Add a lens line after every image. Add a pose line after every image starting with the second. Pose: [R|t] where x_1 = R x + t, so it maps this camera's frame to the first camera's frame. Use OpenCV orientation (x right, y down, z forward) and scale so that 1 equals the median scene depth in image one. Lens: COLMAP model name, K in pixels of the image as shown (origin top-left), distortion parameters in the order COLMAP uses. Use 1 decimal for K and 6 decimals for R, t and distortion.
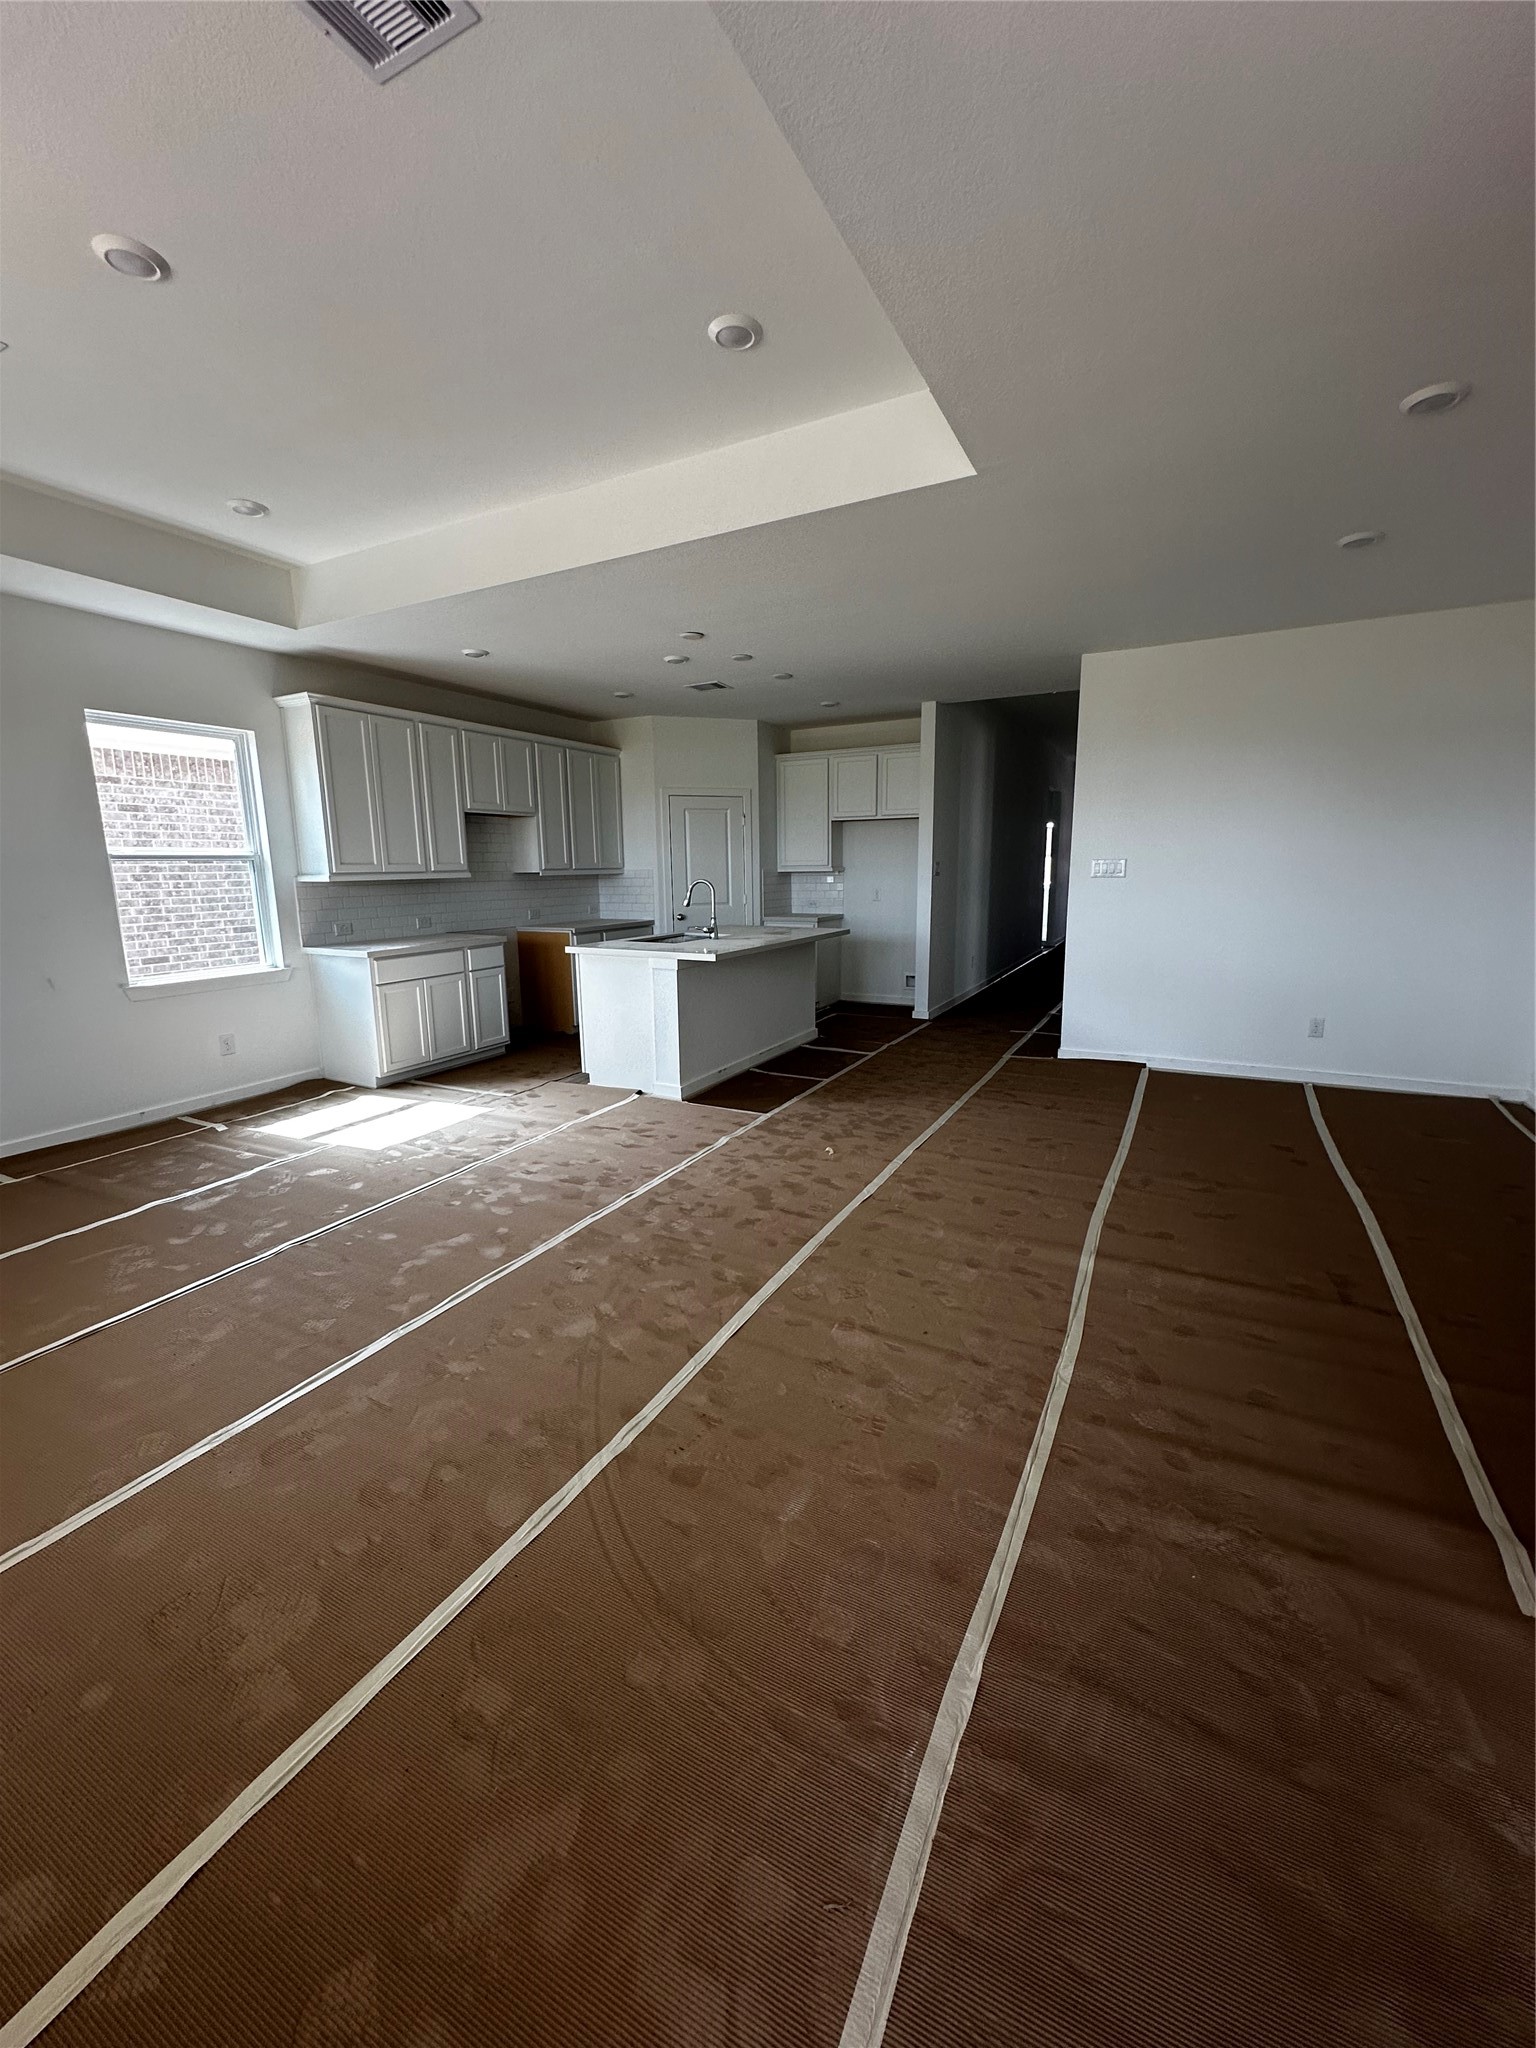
lens RADIAL K [[828.1, 0, 767.8], [0, 828.1, 1016.9], [0, 0, 1]] dist [0.010684, -0.000155]
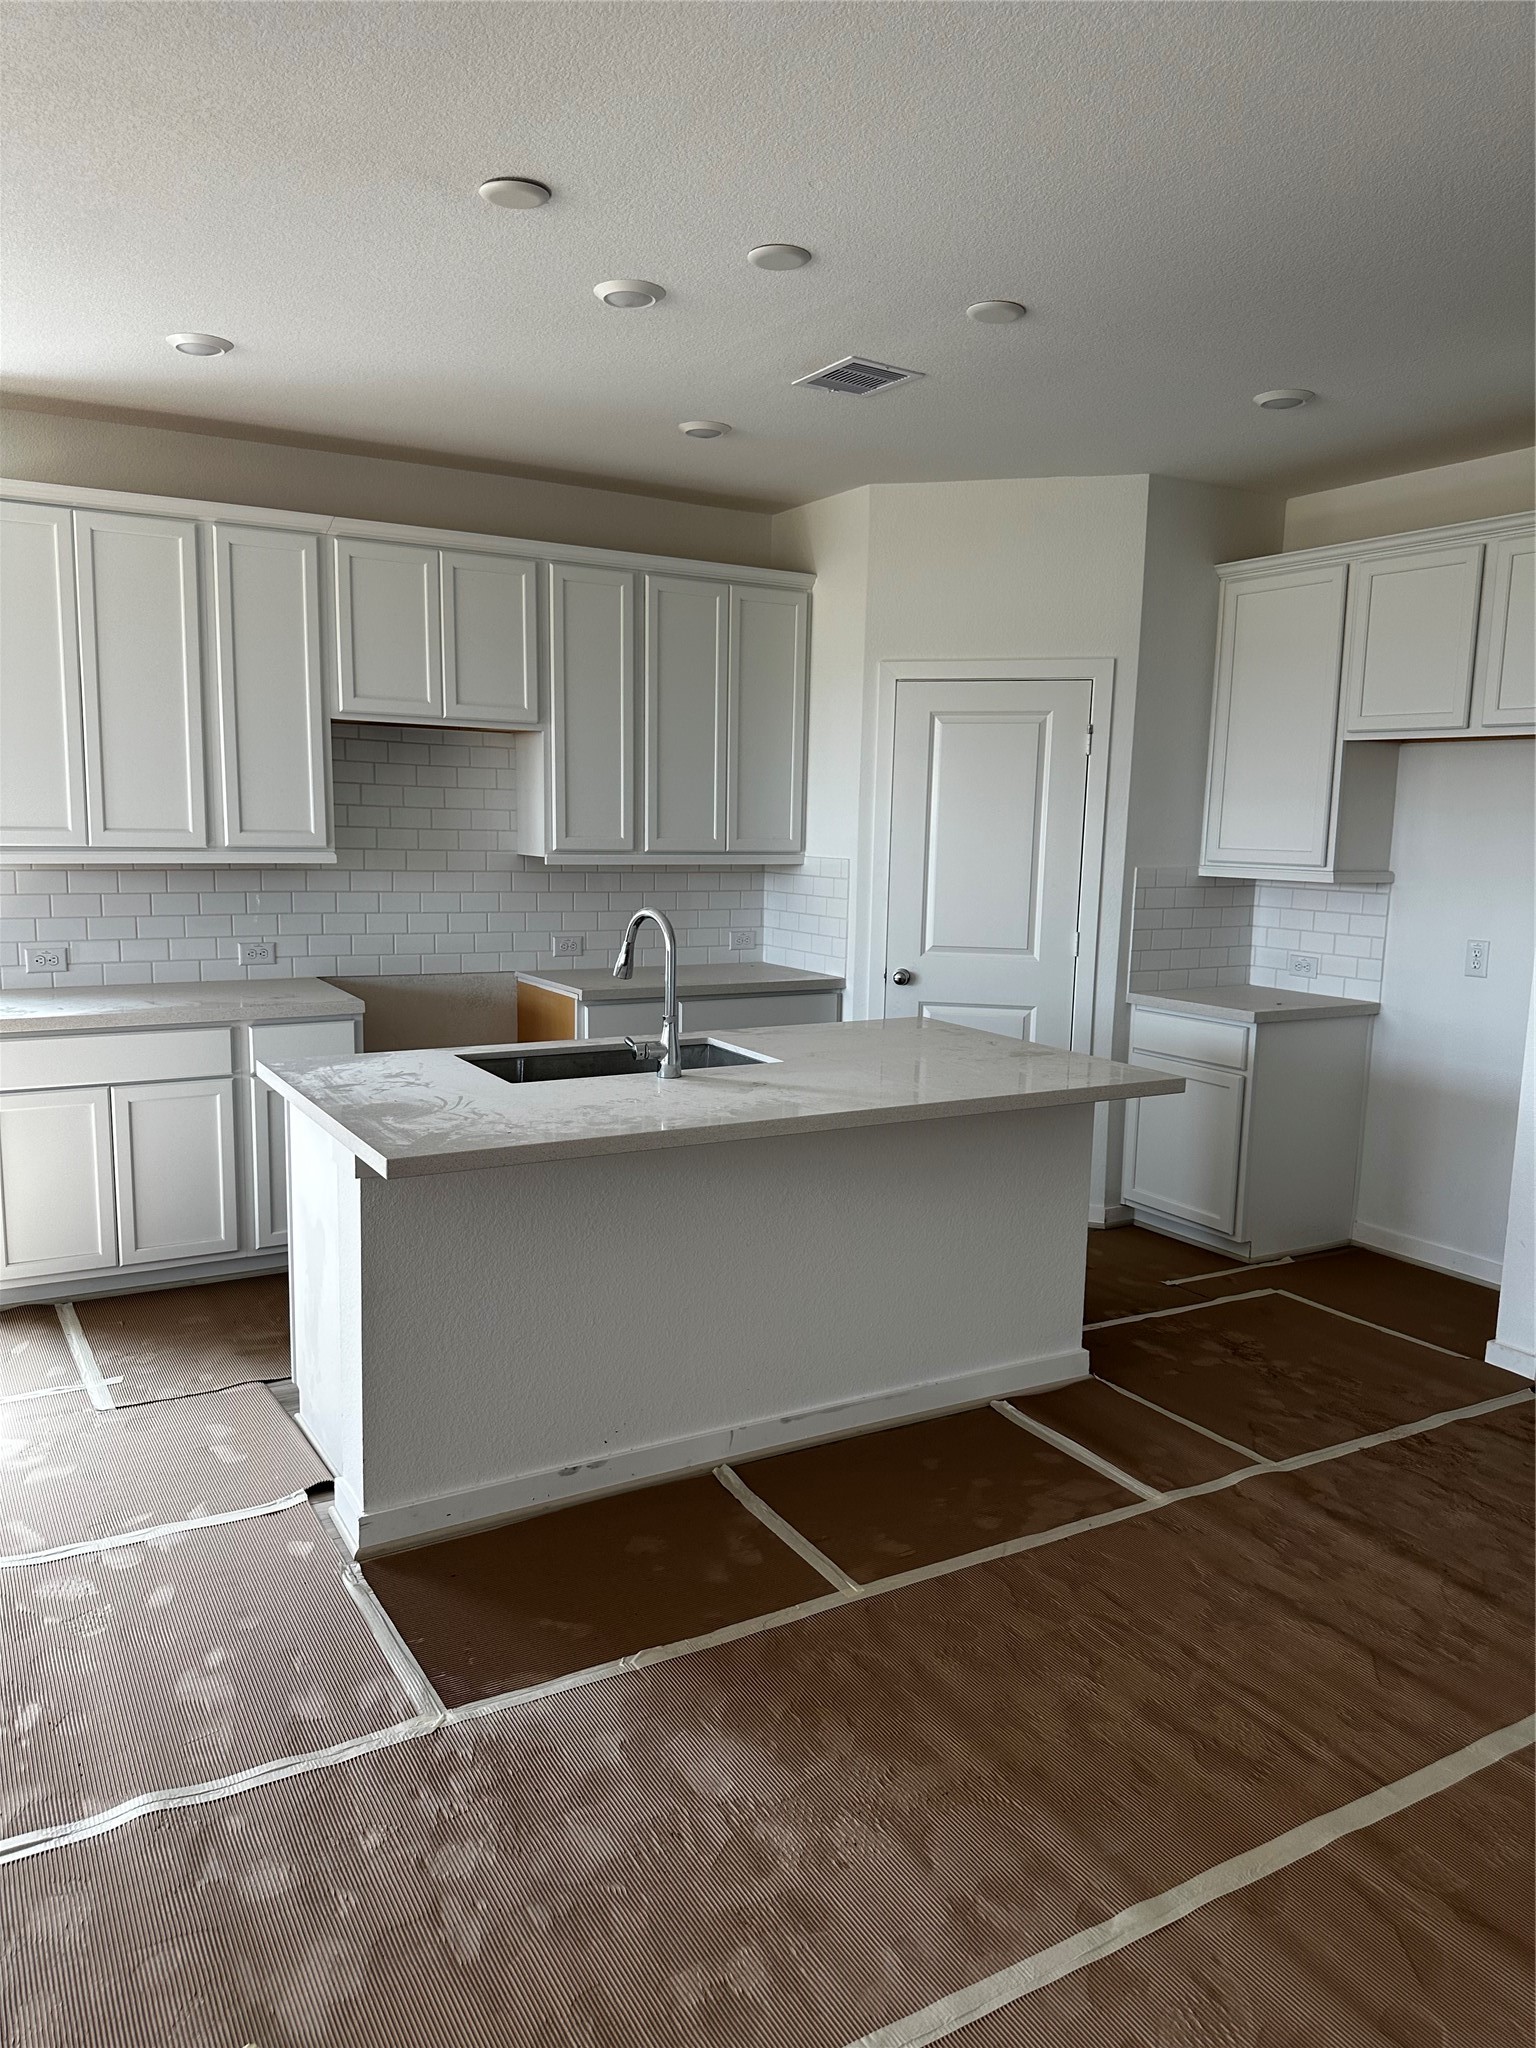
lens RADIAL K [[1465.5, 0, 769.2], [0, 1465.5, 1030.7], [0, 0, 1]] dist [0.126423, -0.006274]
pose [[0.853843, 0.105678, -0.509690, 0.213237], [-0.125785, 0.992045, -0.005029, -0.083554], [0.505104, 0.068406, 0.860343, 0.349350]]
